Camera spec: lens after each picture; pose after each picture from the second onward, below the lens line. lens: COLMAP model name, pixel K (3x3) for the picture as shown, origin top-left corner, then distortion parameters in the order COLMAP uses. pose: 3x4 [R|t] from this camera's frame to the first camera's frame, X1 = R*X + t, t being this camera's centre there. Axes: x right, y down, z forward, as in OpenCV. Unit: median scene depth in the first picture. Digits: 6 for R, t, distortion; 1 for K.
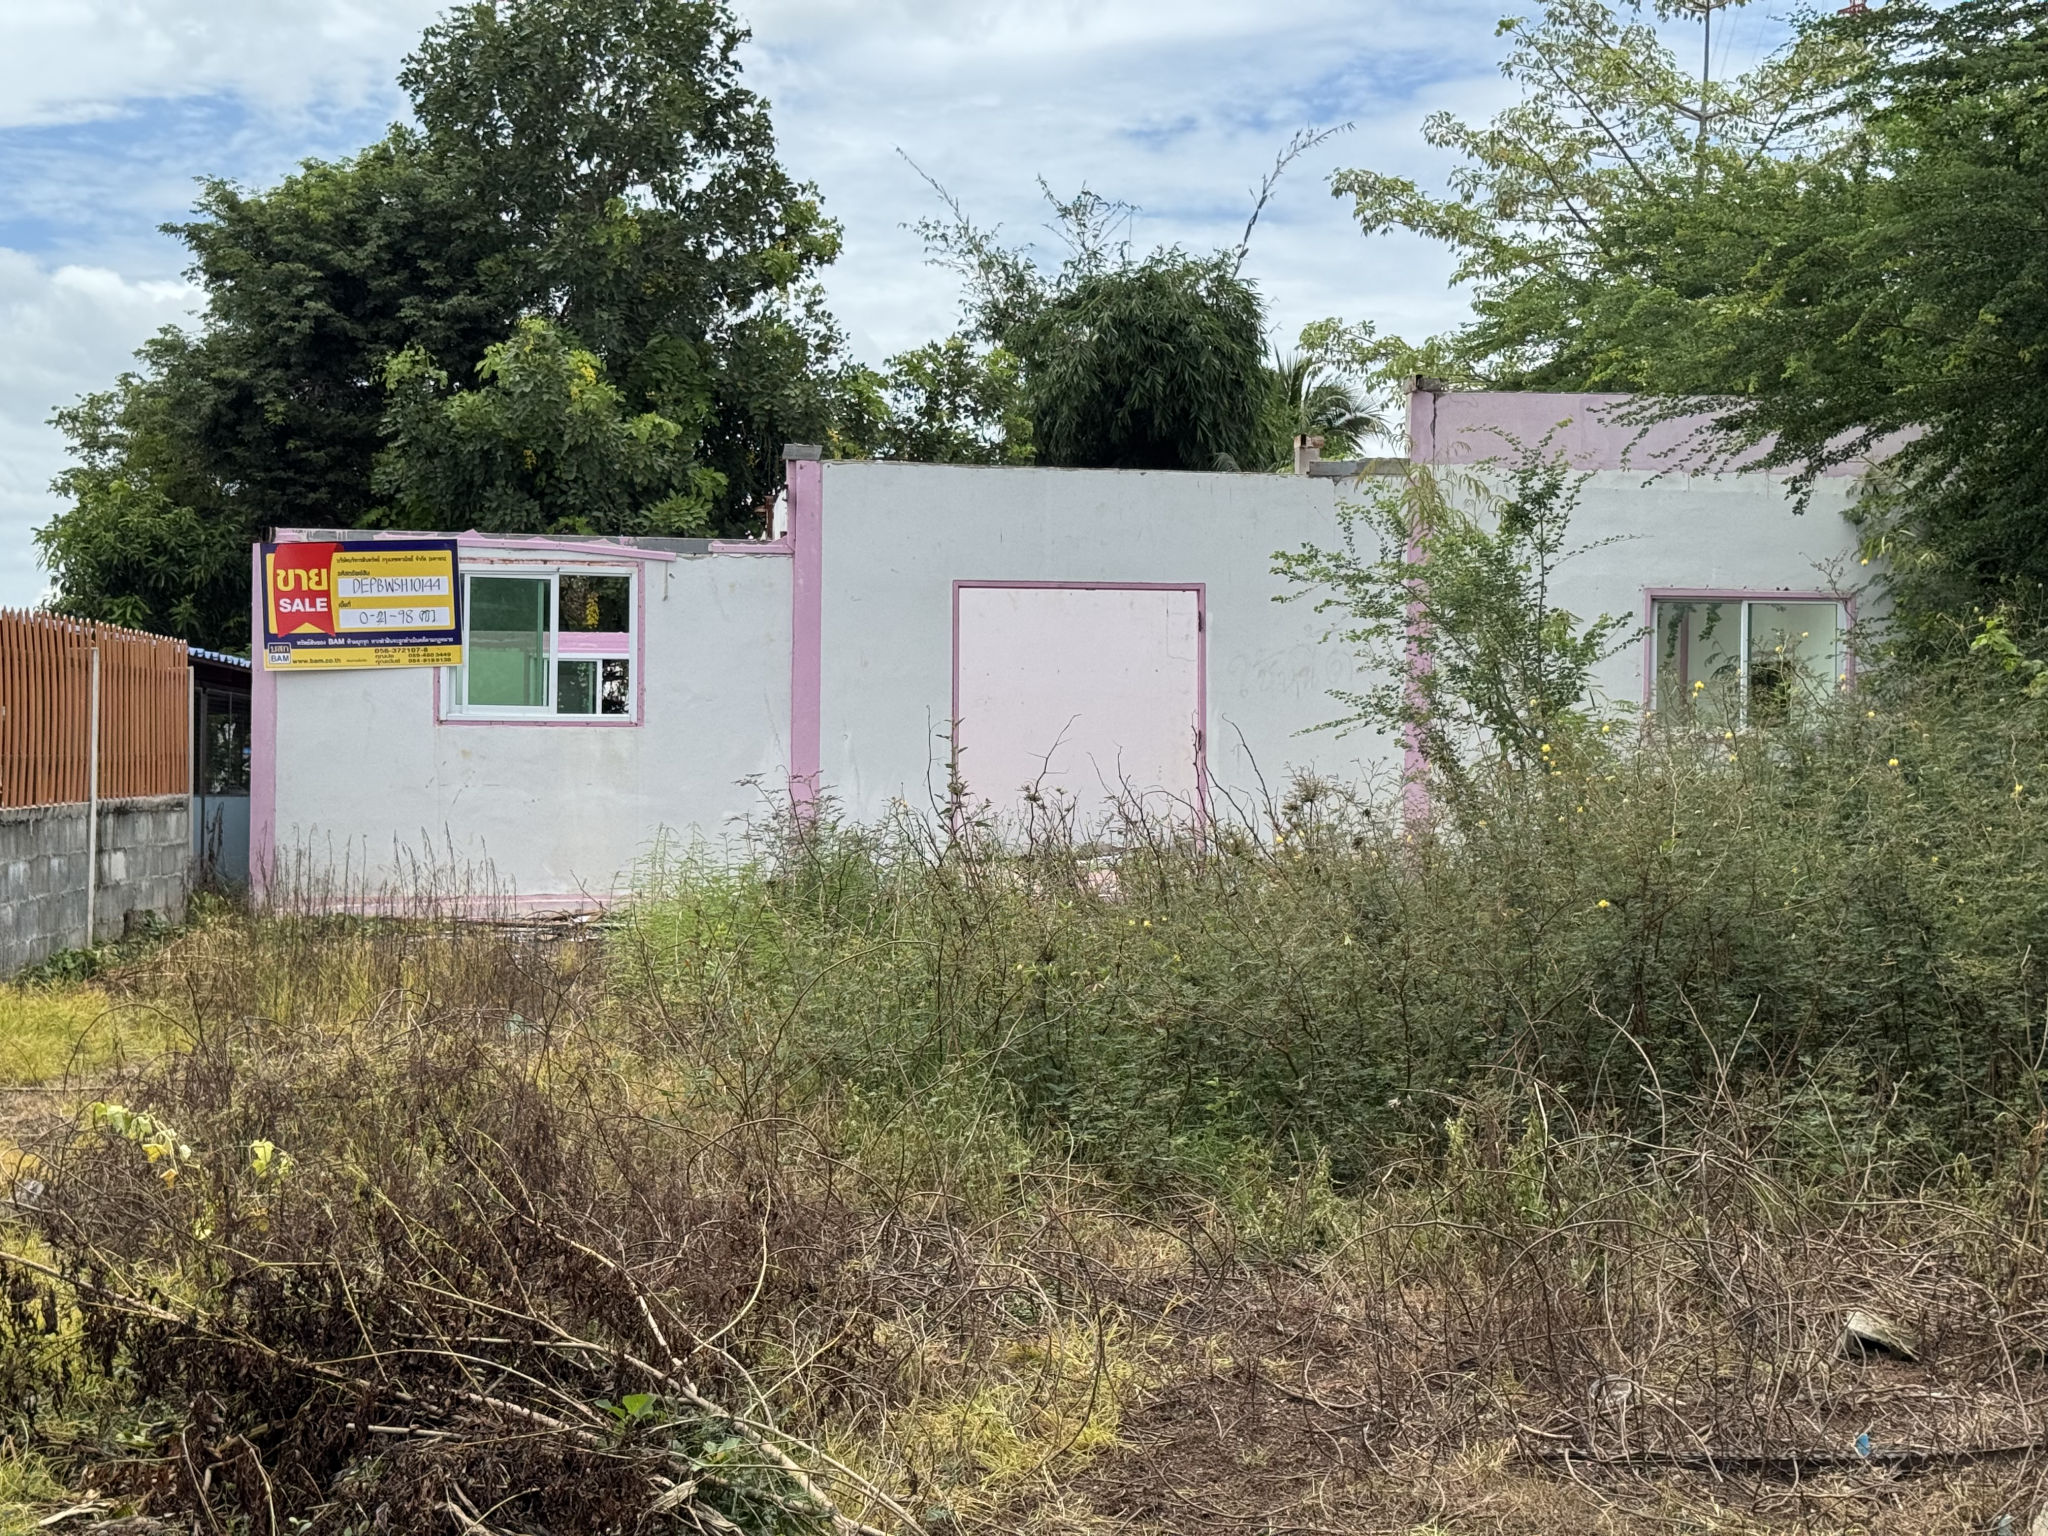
lens RADIAL K [[2876.9, 0, 1024.0], [0, 2876.9, 768.0], [0, 0, 1]] dist [0.050460, 0.021574]
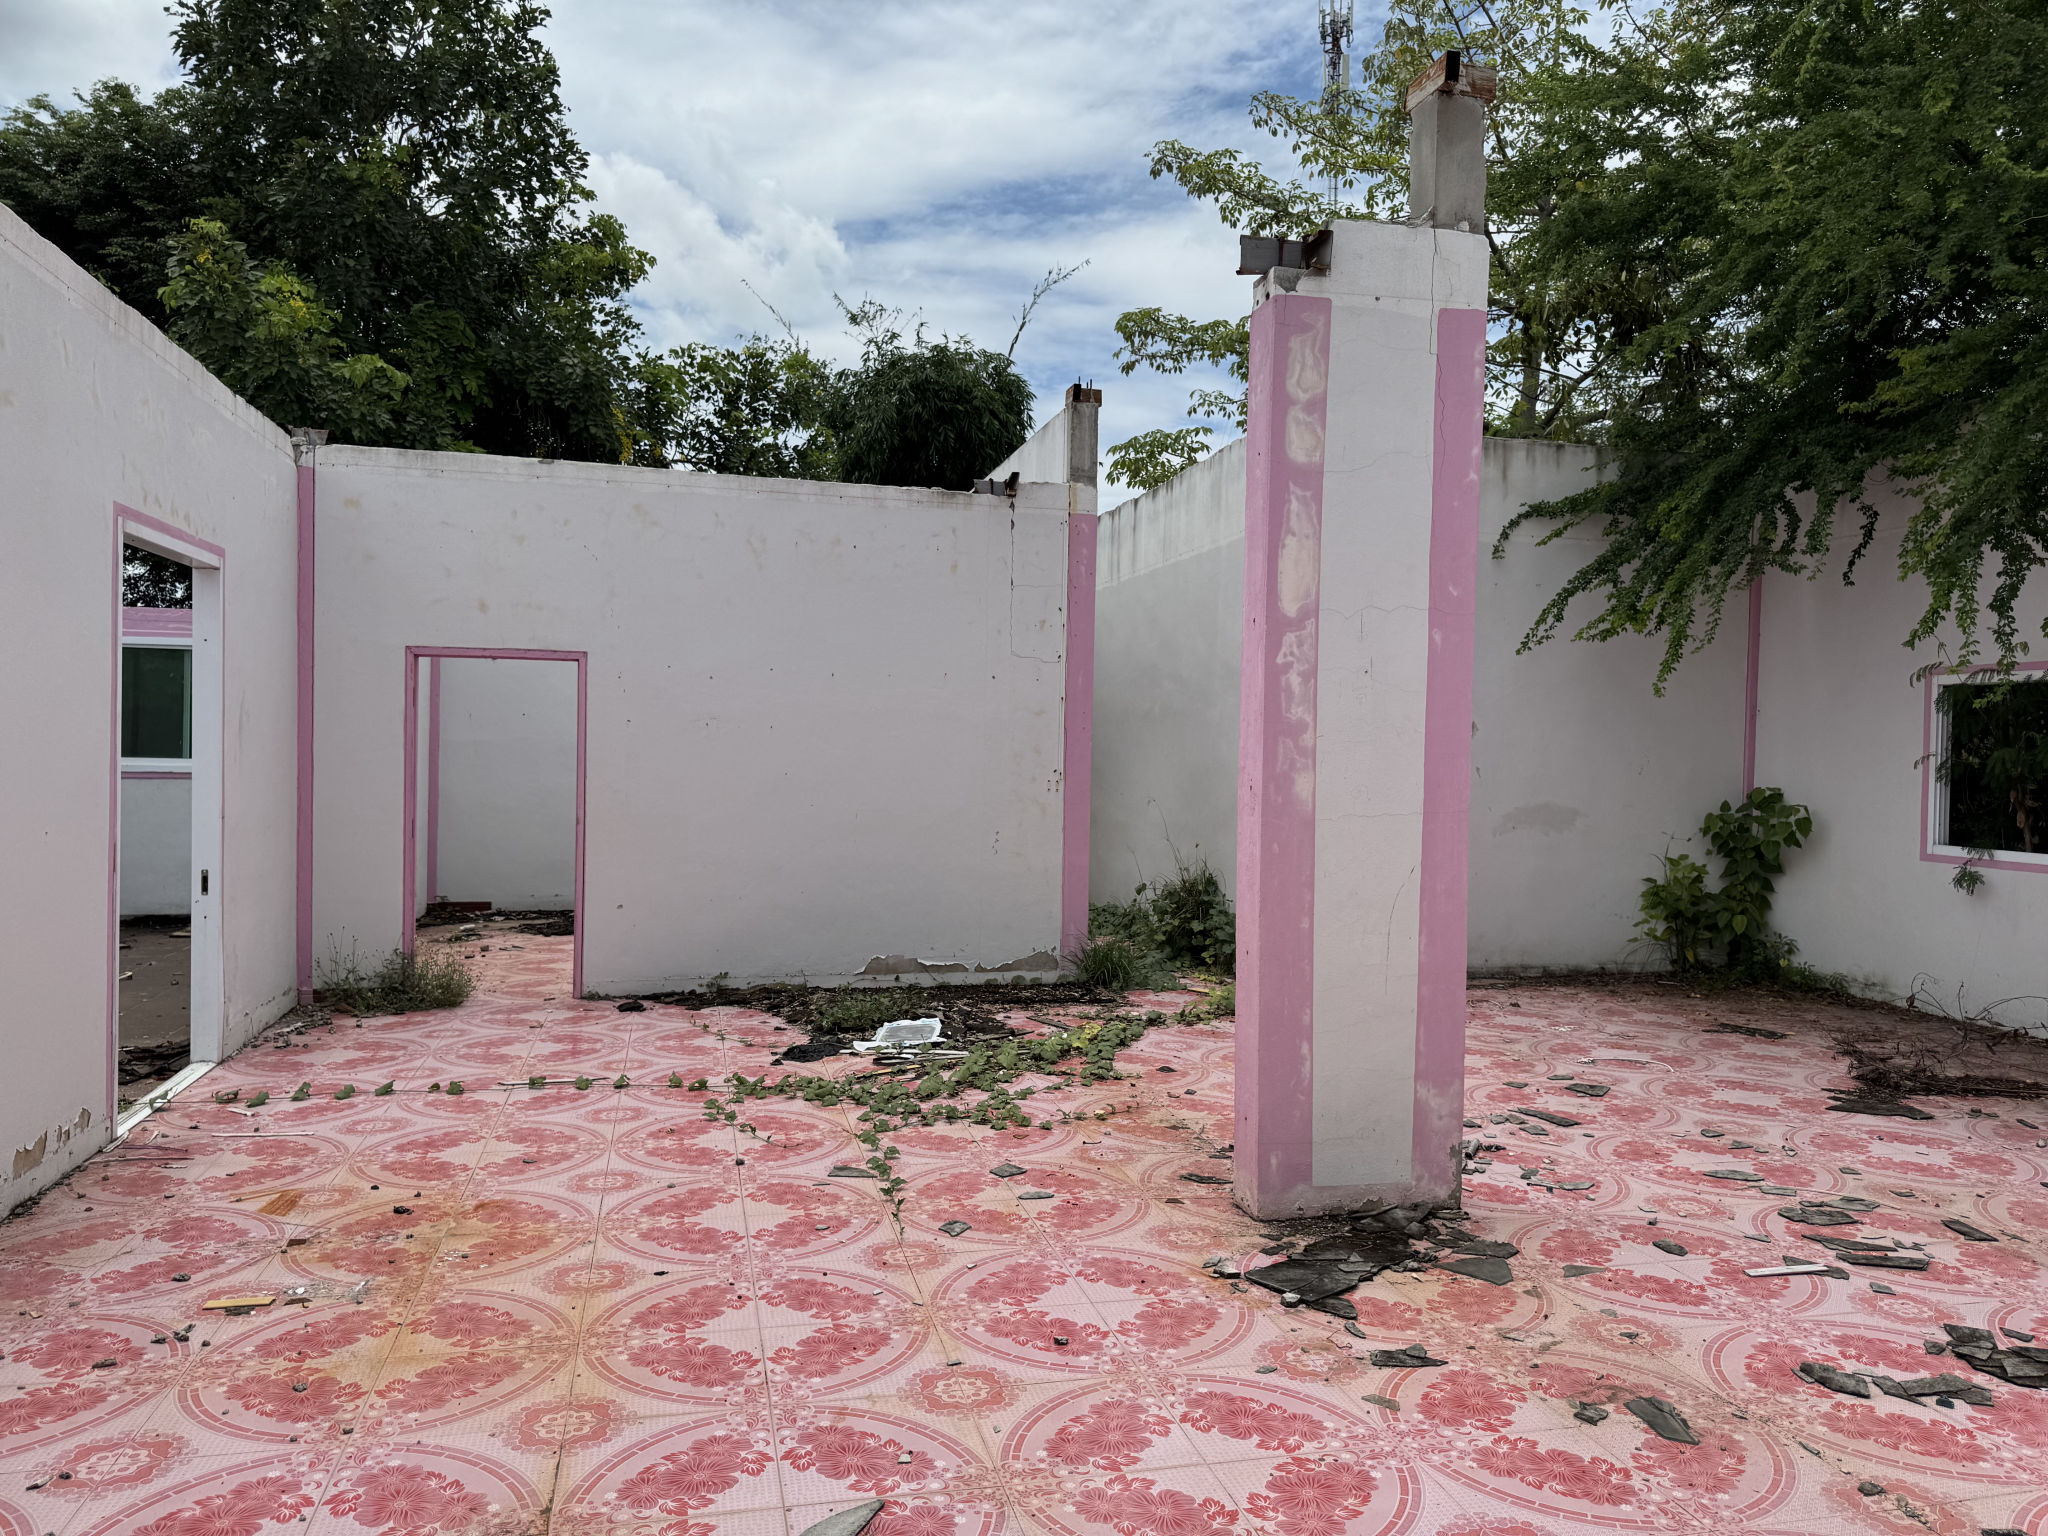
lens RADIAL K [[1454.5, 0, 1024.0], [0, 1454.5, 768.0], [0, 0, 1]] dist [-0.004176, -0.026997]
pose [[0.992709, 0.015806, 0.119497, 0.022451], [-0.018961, 0.999500, 0.025316, -0.031580], [-0.119037, -0.027397, 0.992512, 0.978919]]
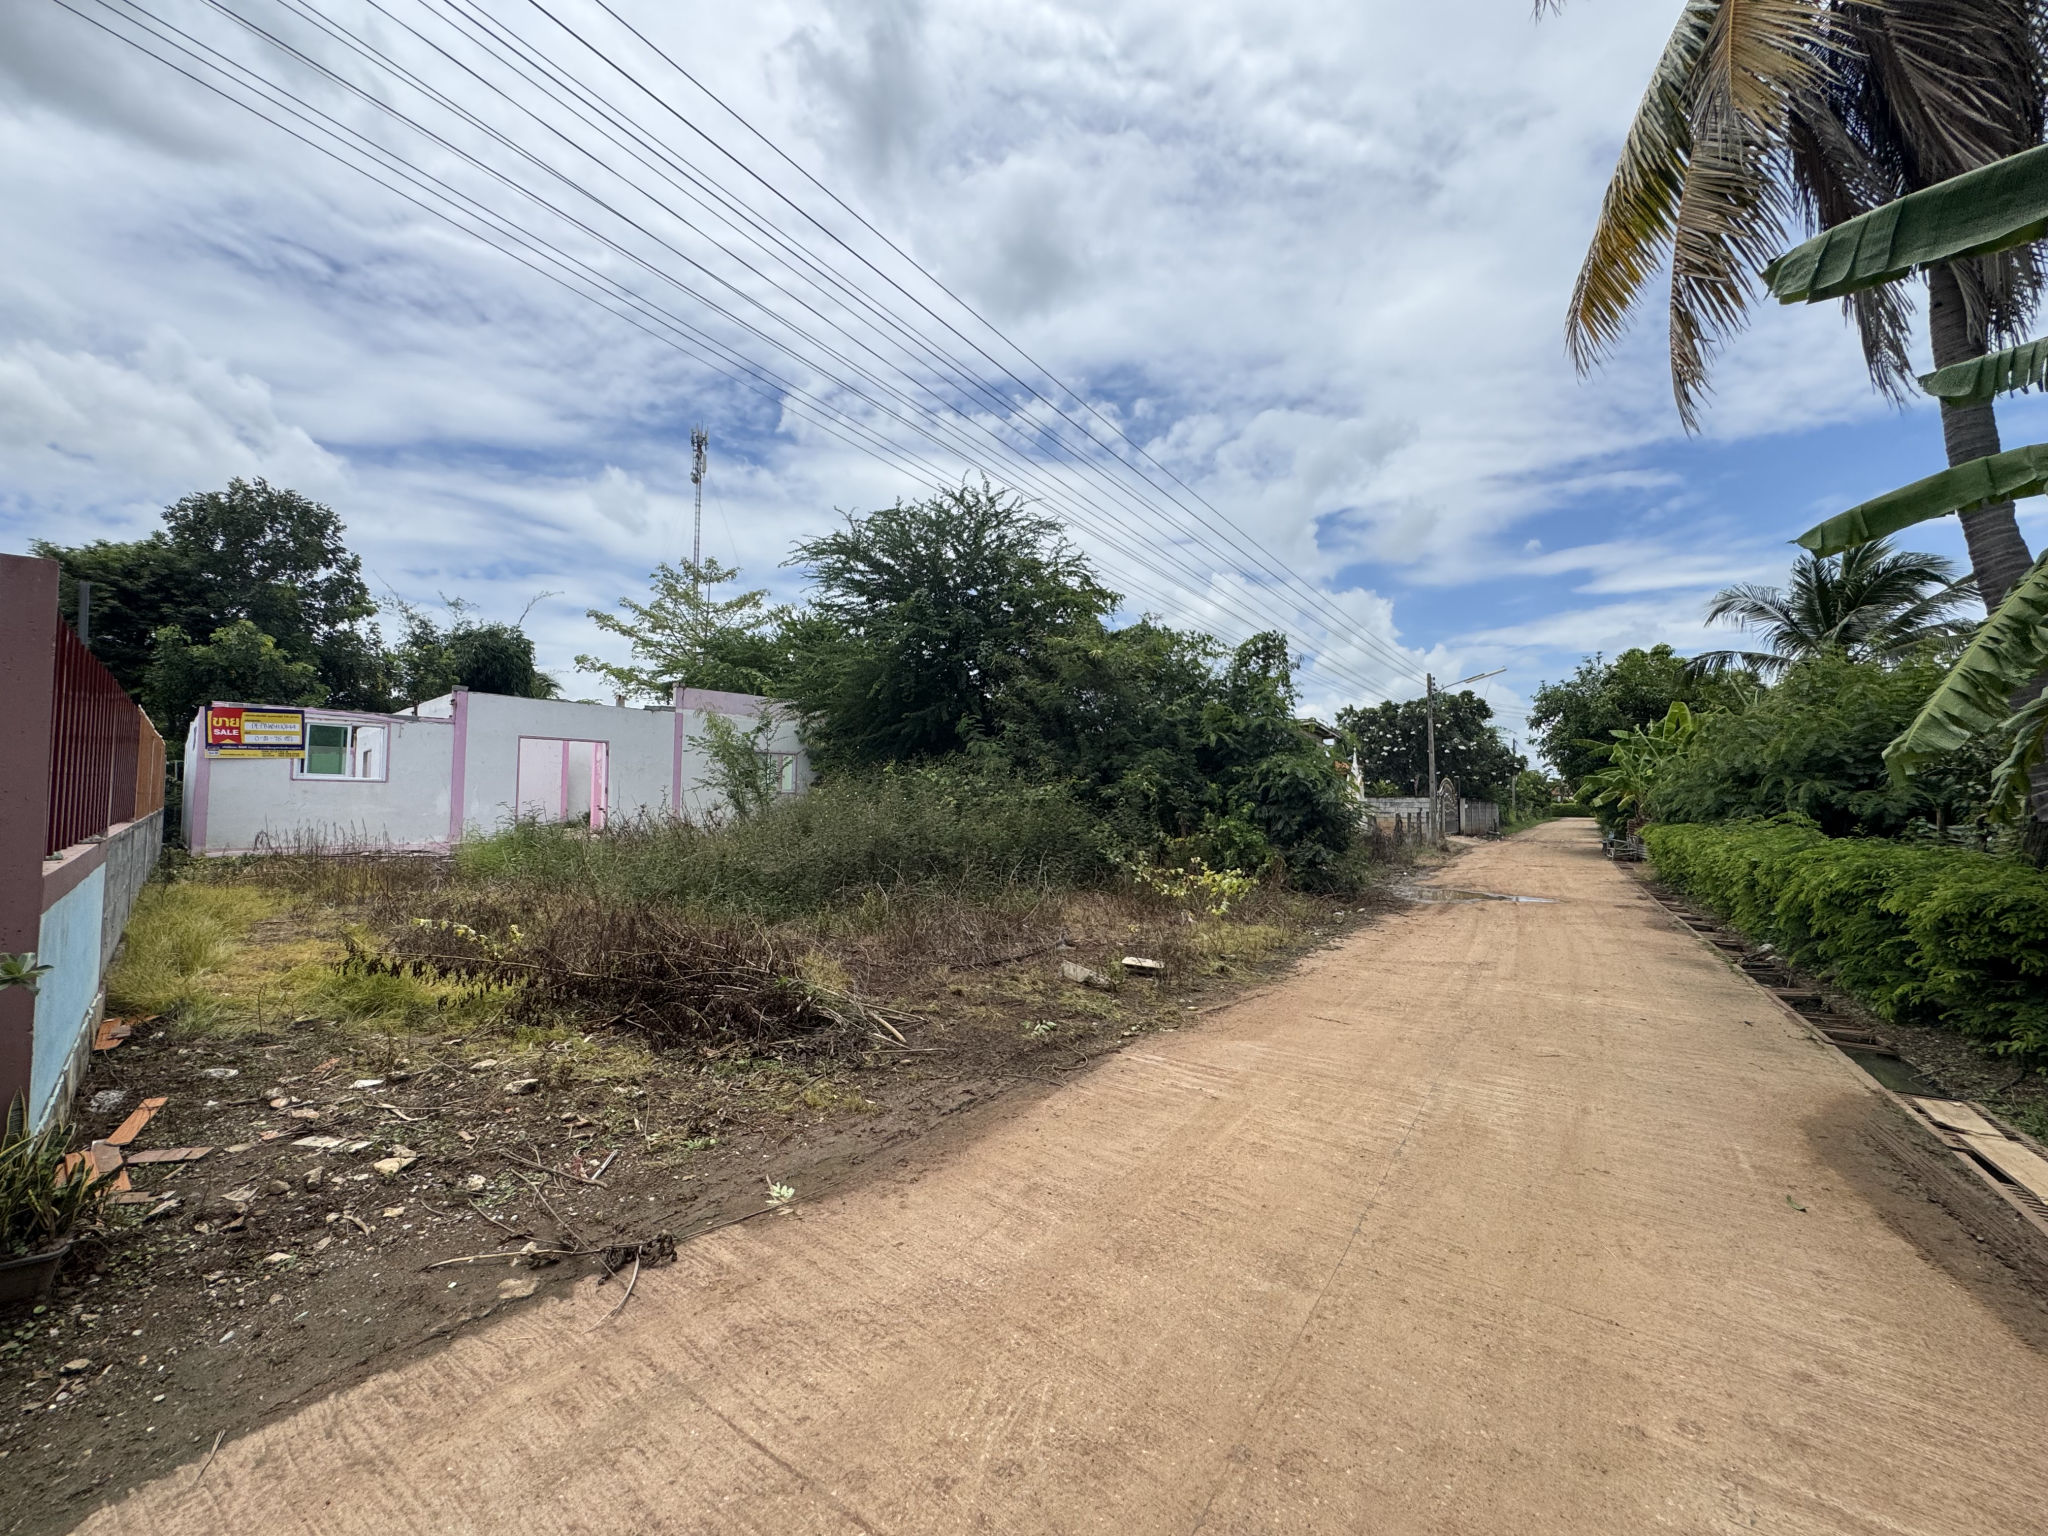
lens RADIAL K [[822.4, 0, 1068.2], [0, 822.4, 763.7], [0, 0, 1]] dist [-0.025381, 0.000232]
pose [[0.745571, 0.033529, 0.665582, -0.161613], [-0.003476, 0.998916, -0.046428, 0.000969], [-0.666417, 0.032302, 0.744879, -0.009777]]
